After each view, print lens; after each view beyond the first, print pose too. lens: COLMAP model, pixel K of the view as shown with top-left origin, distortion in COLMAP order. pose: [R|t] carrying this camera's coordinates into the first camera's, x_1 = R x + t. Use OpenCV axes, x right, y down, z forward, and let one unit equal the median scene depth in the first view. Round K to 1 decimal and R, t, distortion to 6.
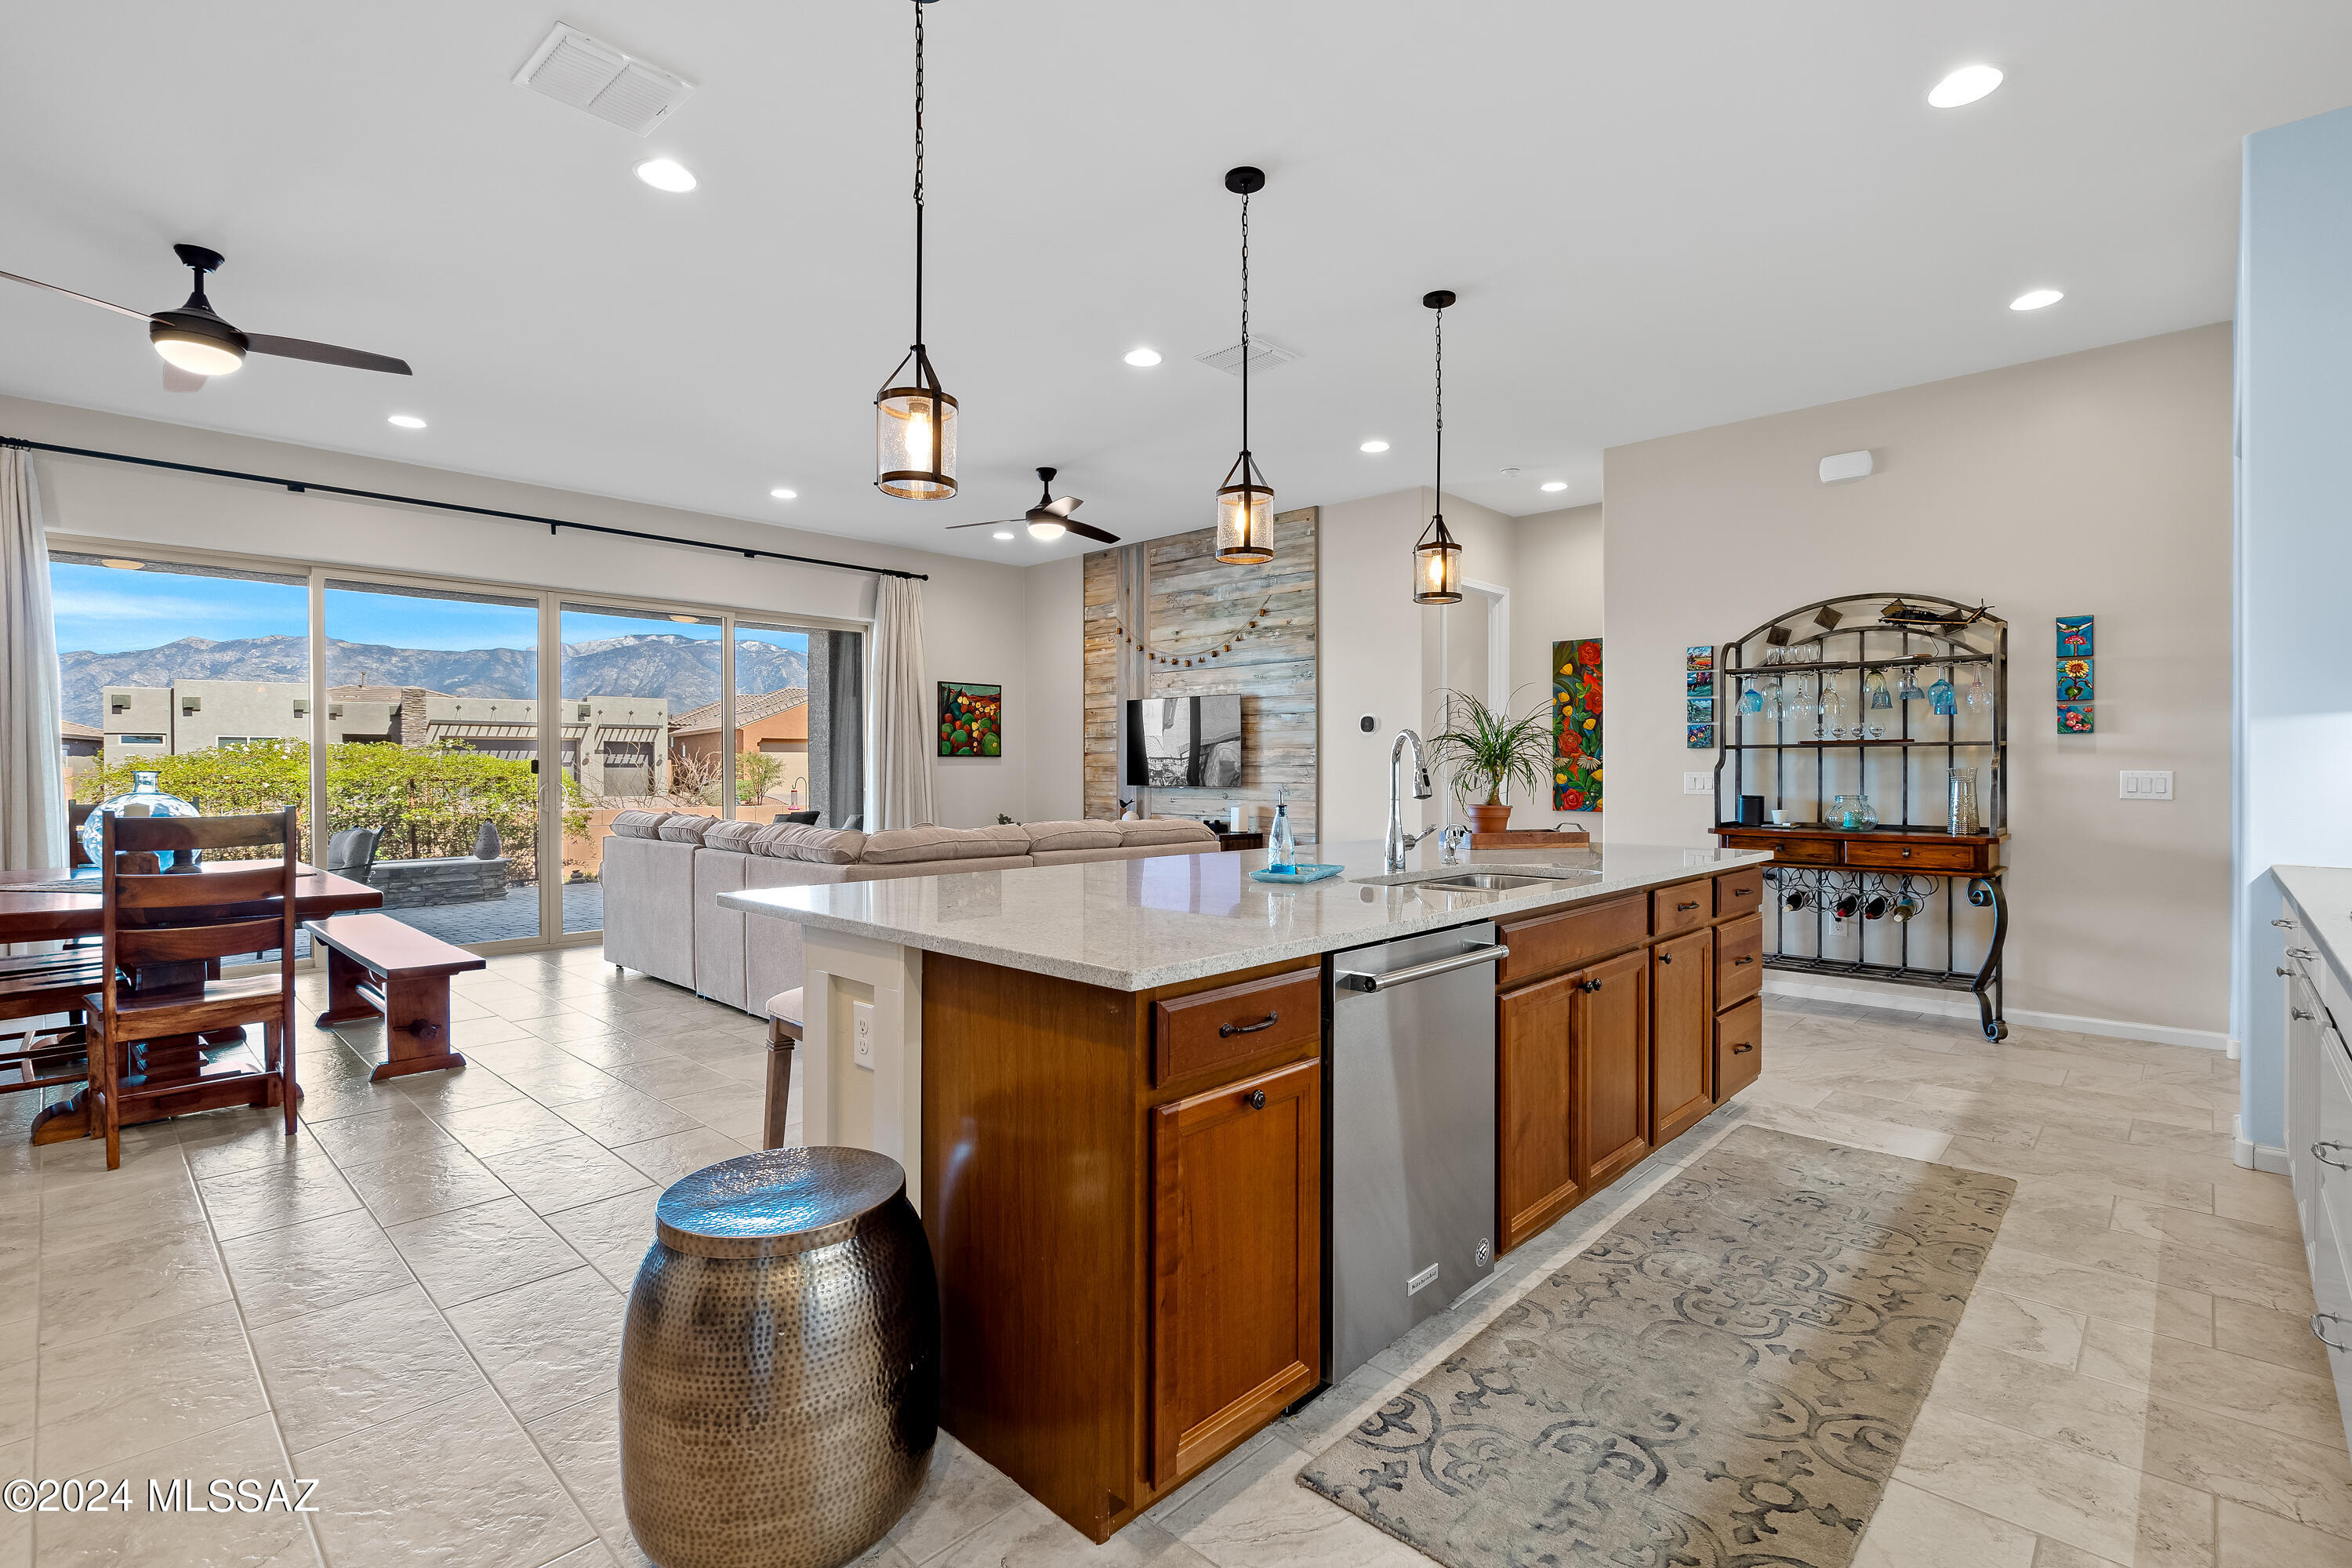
lens RADIAL K [[1084.7, 0, 1191.7], [0, 1084.7, 777.2], [0, 0, 1]] dist [-0.004428, 0.001459]
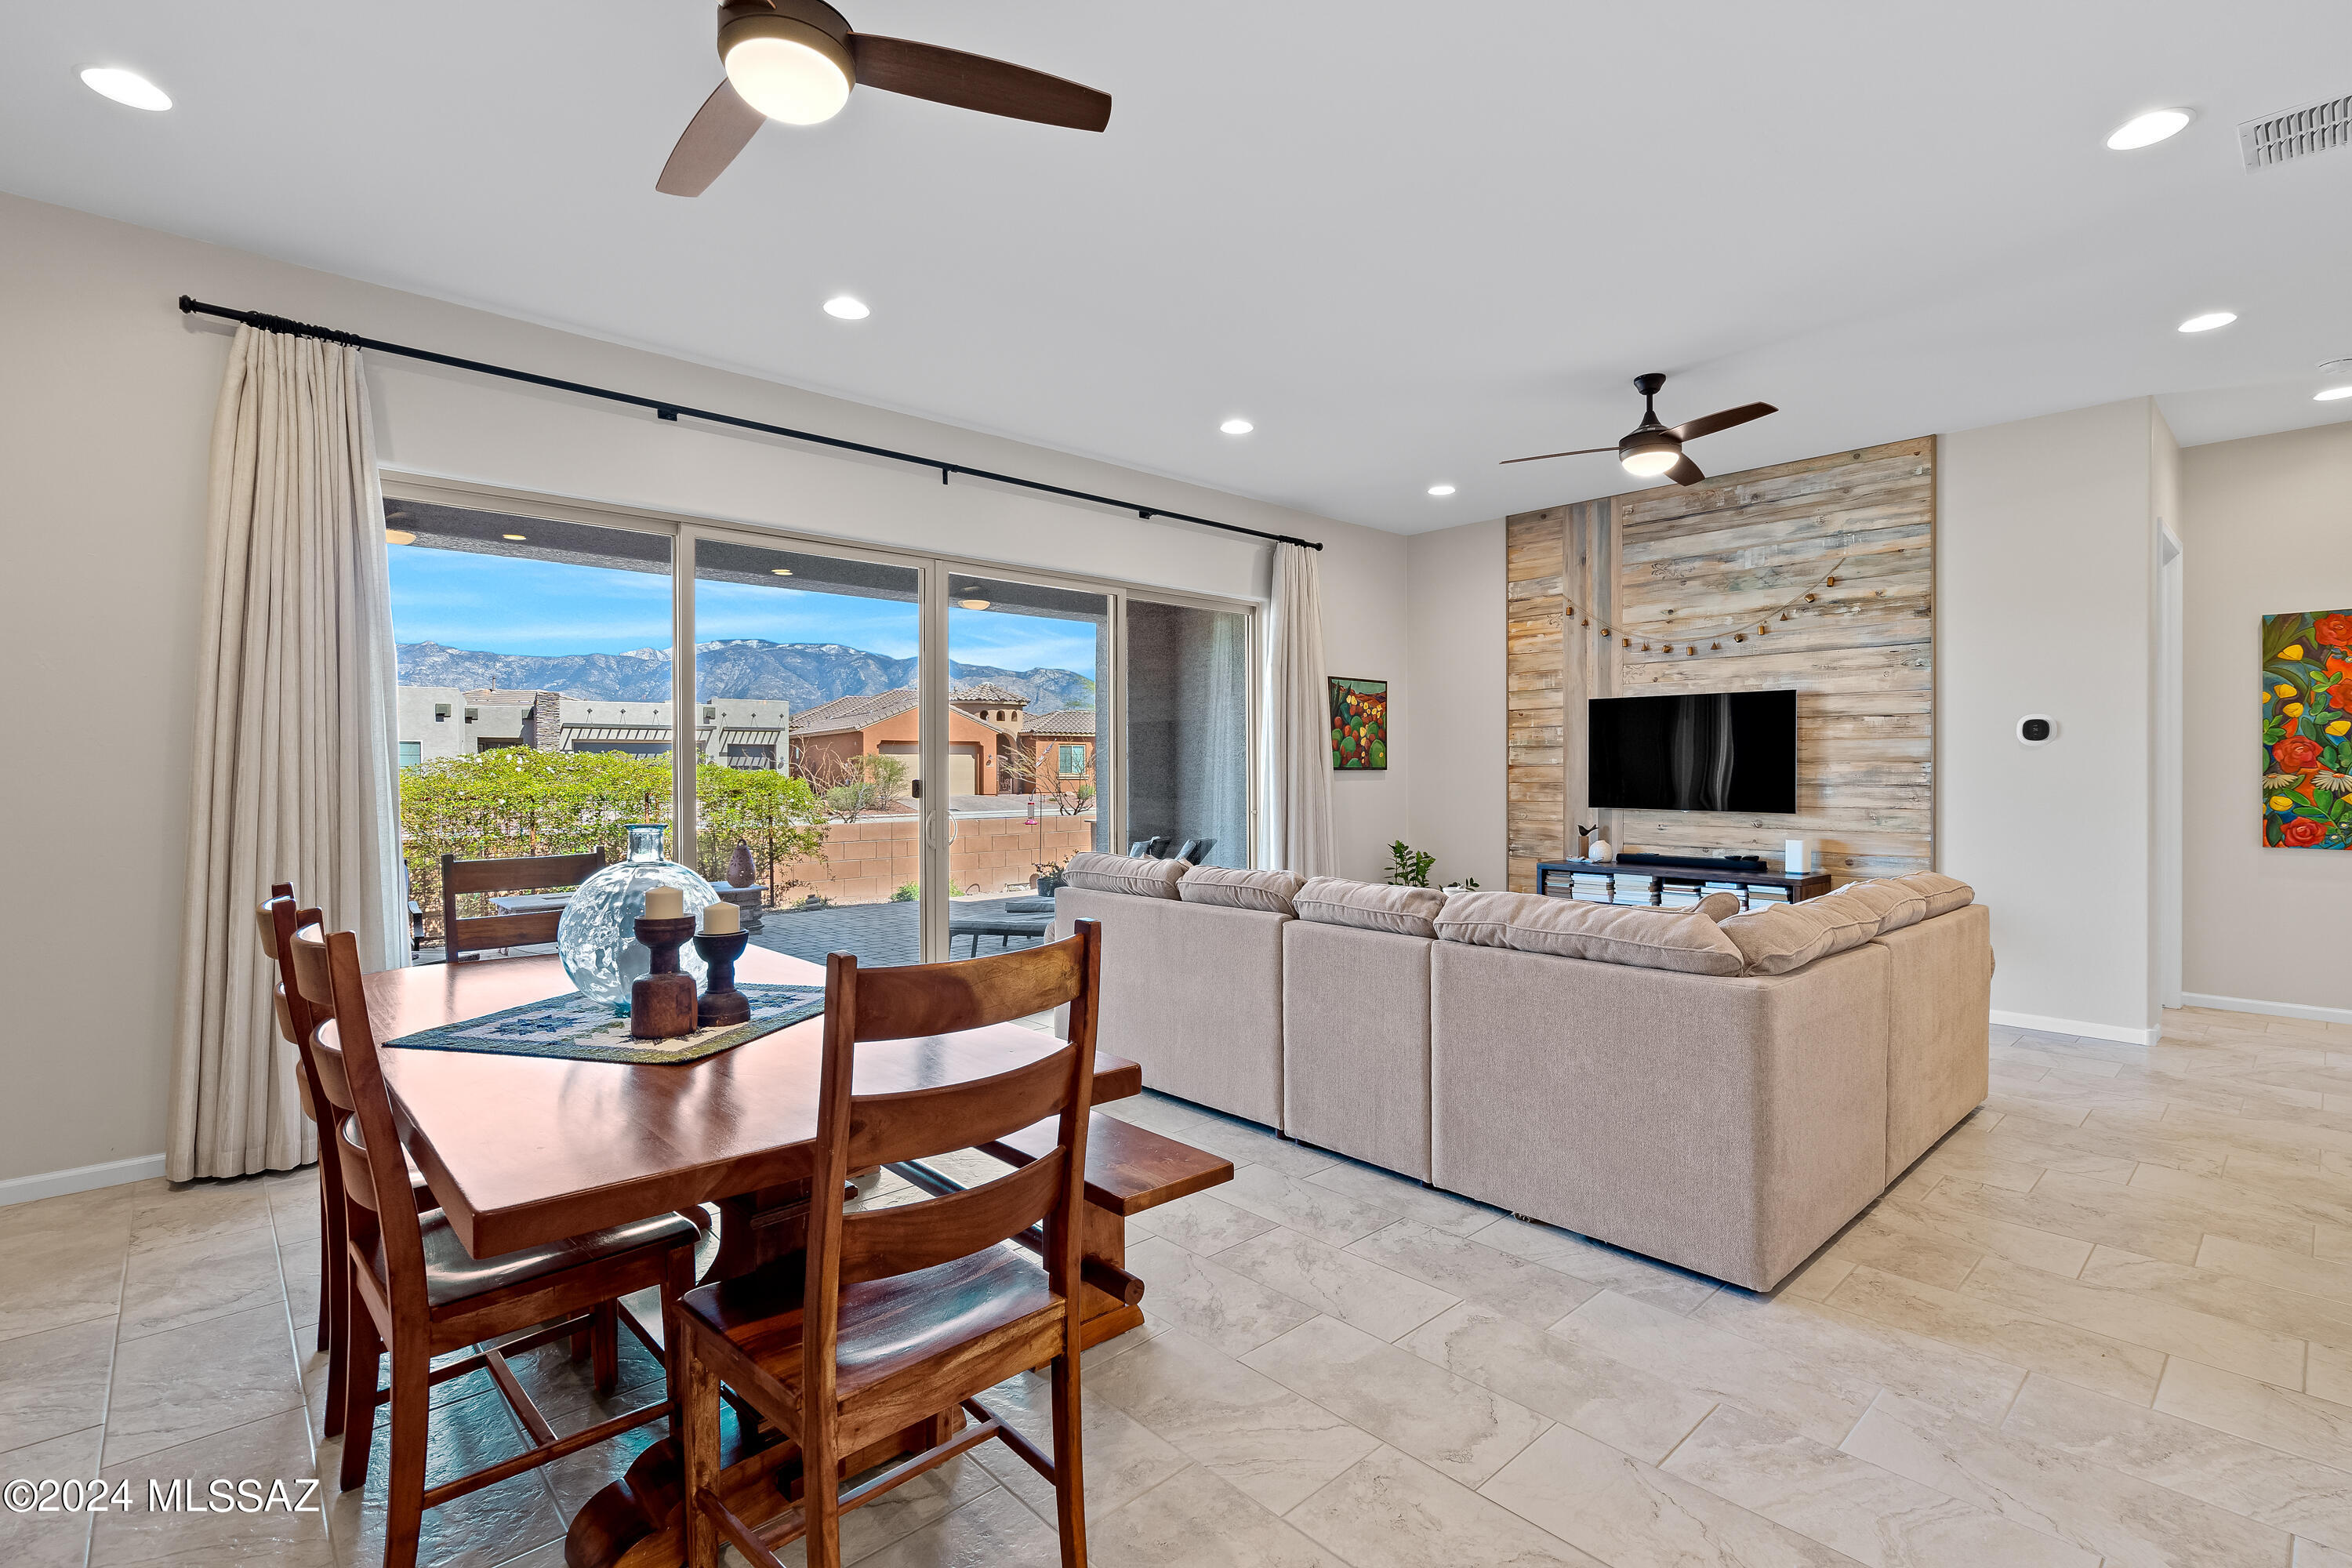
lens RADIAL K [[1084.7, 0, 1190.6], [0, 1084.7, 768.1], [0, 0, 1]] dist [-0.004428, 0.001459]
pose [[0.997892, -0.000298, -0.064891, -0.340870], [-0.000271, 0.999962, -0.008755, -0.016257], [0.064891, 0.008754, 0.997854, 0.232542]]
